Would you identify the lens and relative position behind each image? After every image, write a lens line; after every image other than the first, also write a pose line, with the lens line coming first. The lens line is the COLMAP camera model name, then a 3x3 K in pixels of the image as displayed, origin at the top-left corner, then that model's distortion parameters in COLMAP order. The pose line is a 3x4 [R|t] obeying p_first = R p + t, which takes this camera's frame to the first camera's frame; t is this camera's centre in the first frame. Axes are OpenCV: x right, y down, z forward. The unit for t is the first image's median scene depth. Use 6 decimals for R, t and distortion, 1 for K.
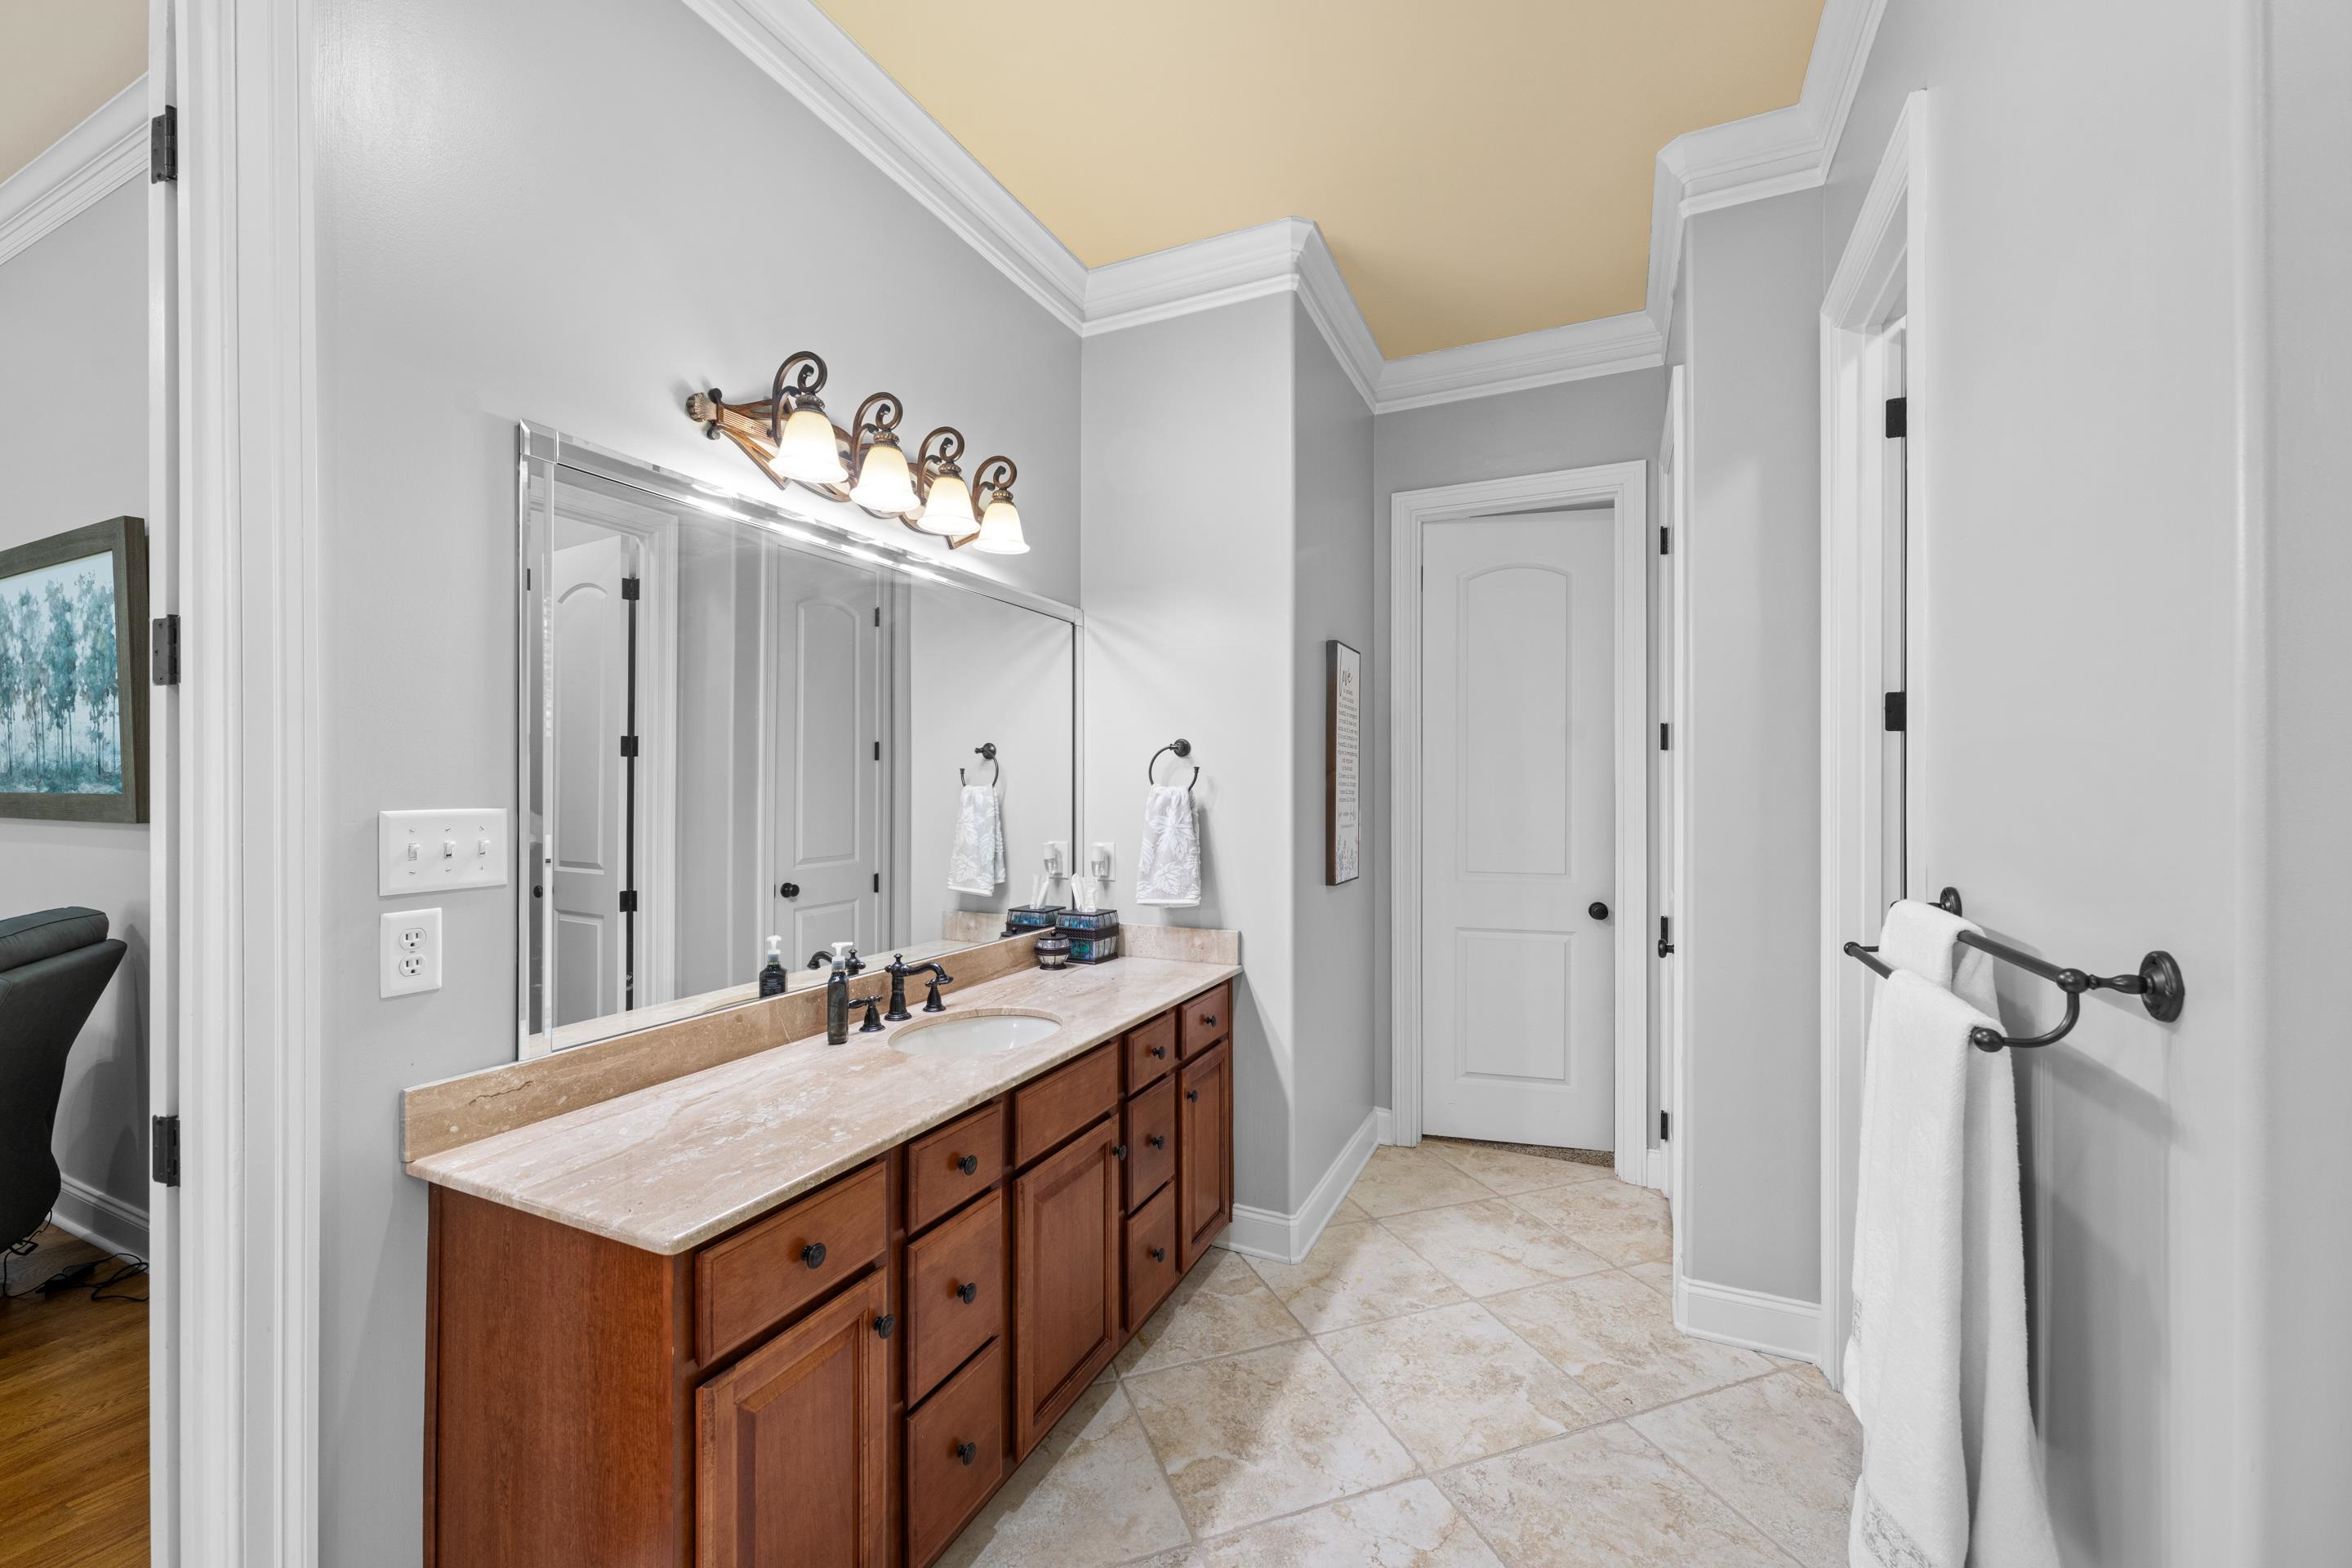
lens RADIAL K [[949.6, 0, 1171.8], [0, 949.6, 780.6], [0, 0, 1]] dist [0.001075, -0.000069]
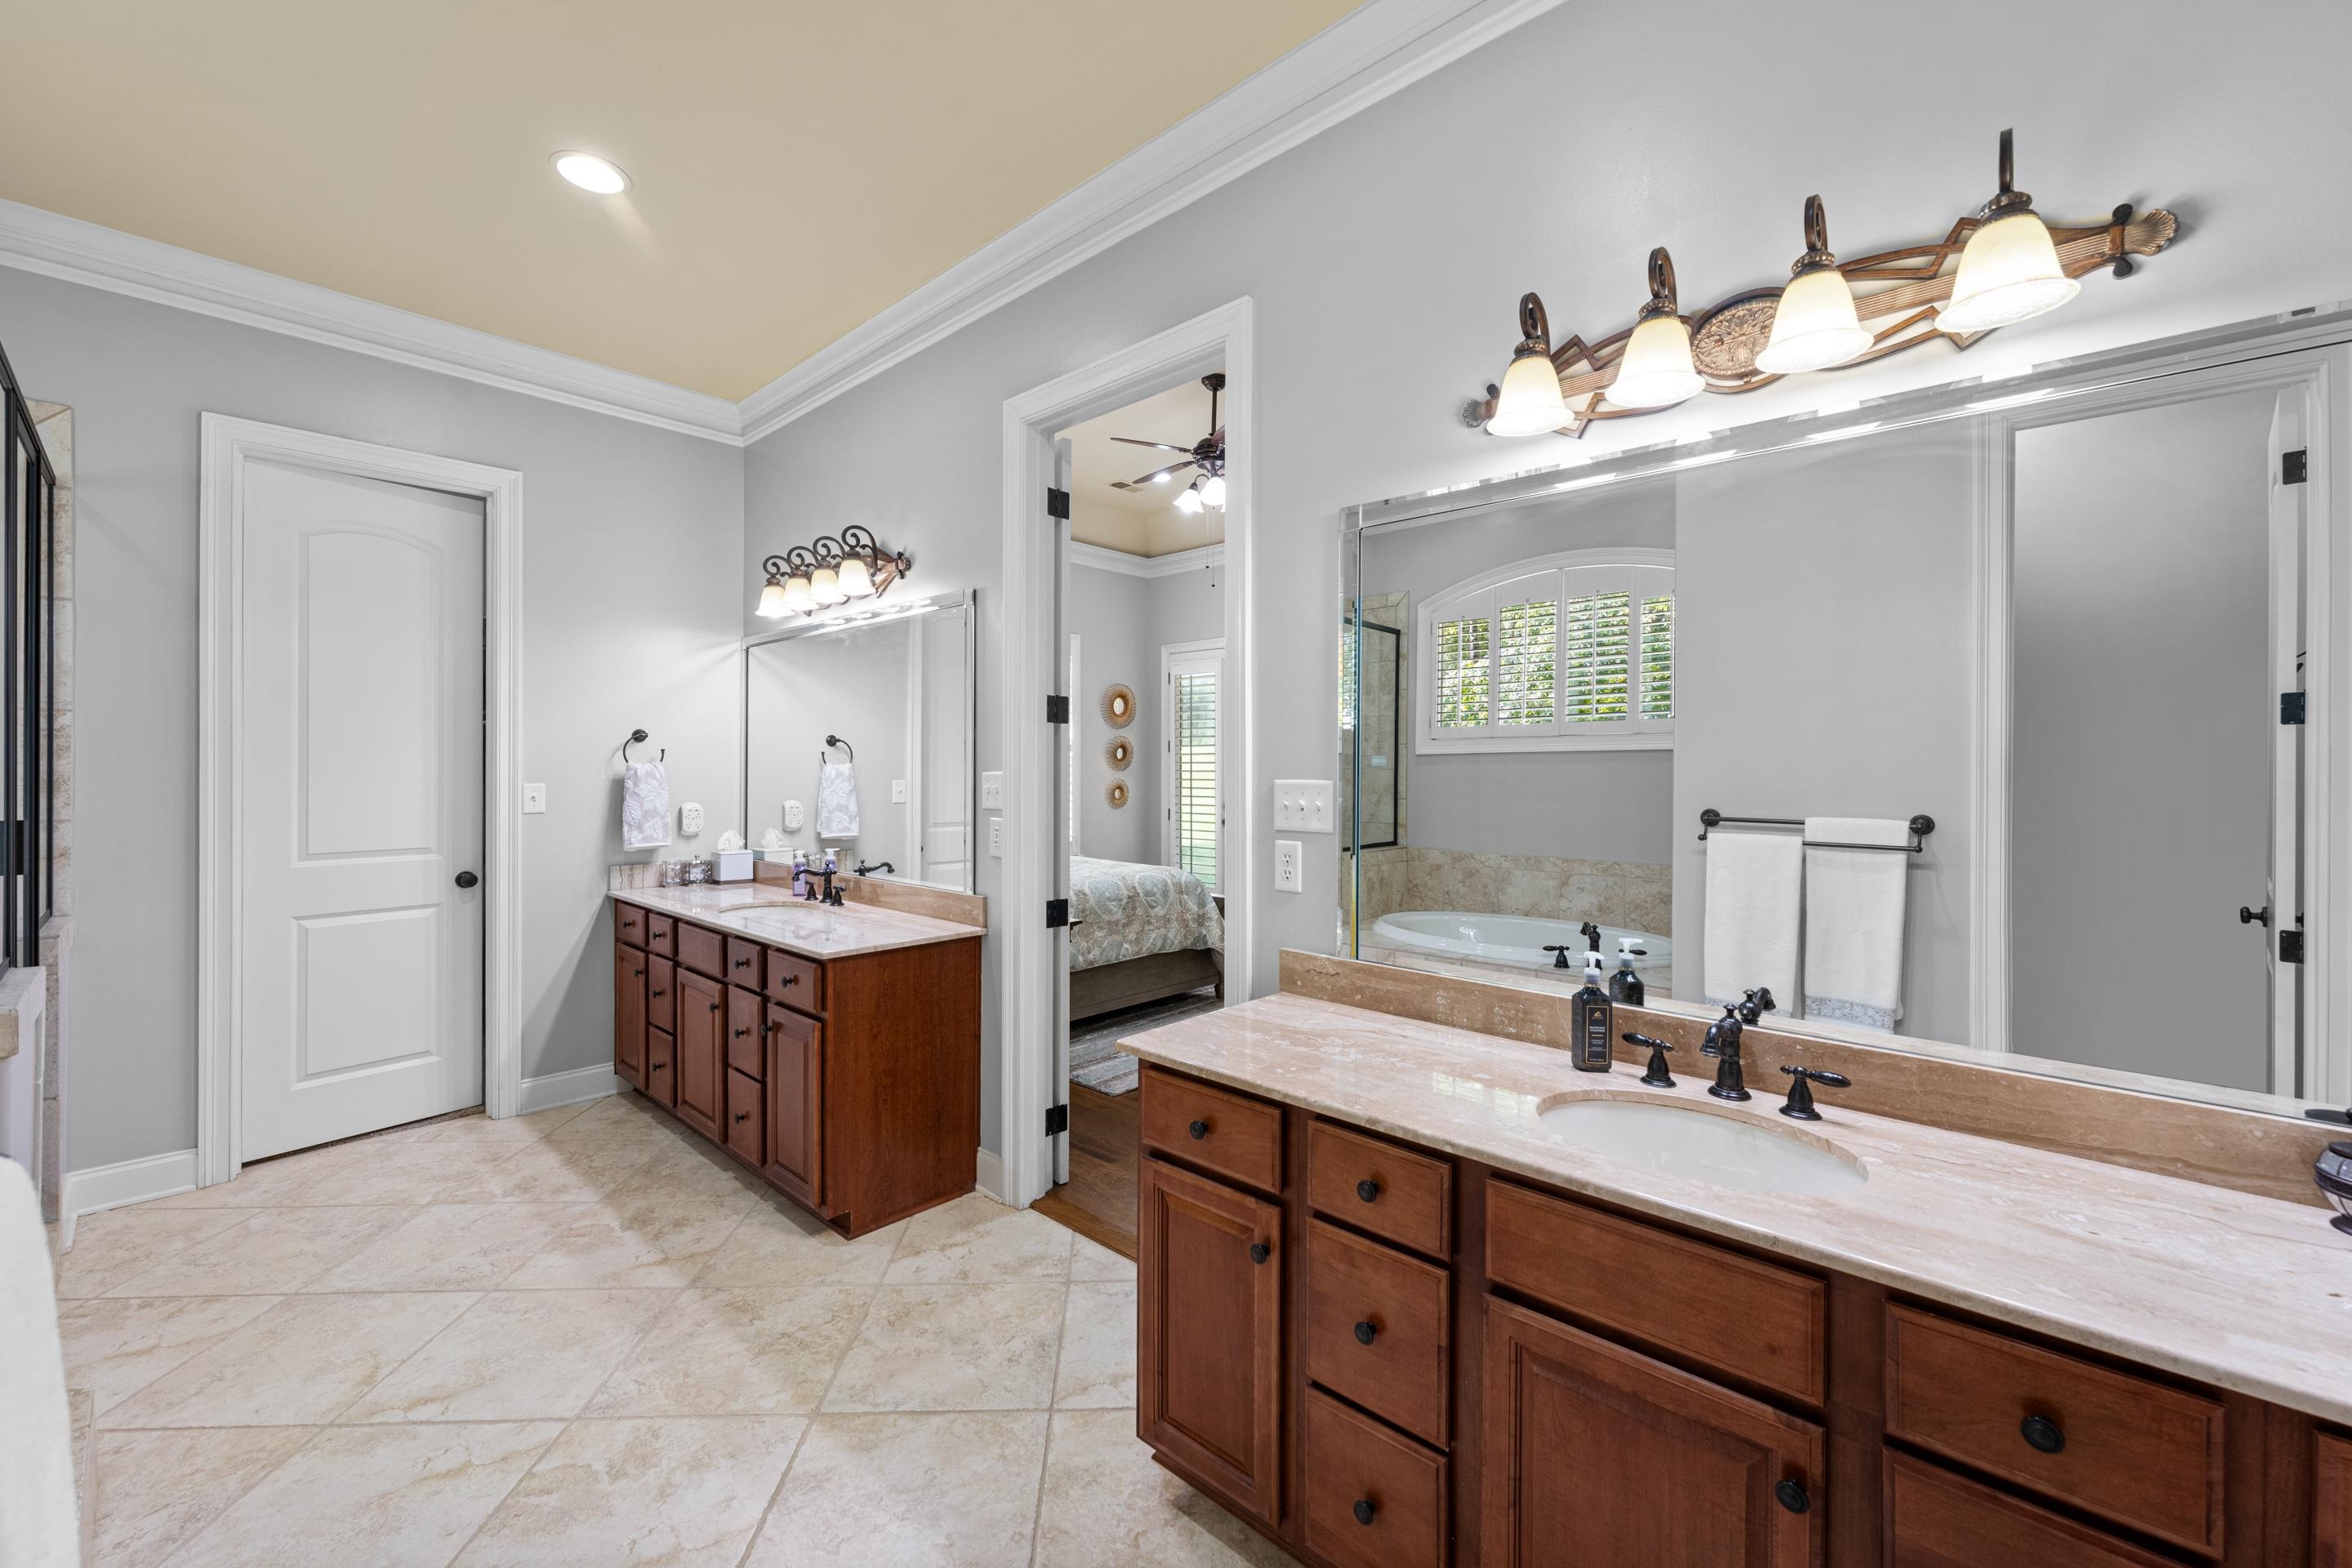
lens RADIAL K [[949.6, 0, 1186.7], [0, 949.6, 774.0], [0, 0, 1]] dist [0.001075, -0.000069]
pose [[-0.306365, 0.006140, -0.951894, 0.686897], [-0.002163, 0.999972, 0.007147, 0.006752], [0.951912, 0.004248, -0.306343, 1.112048]]
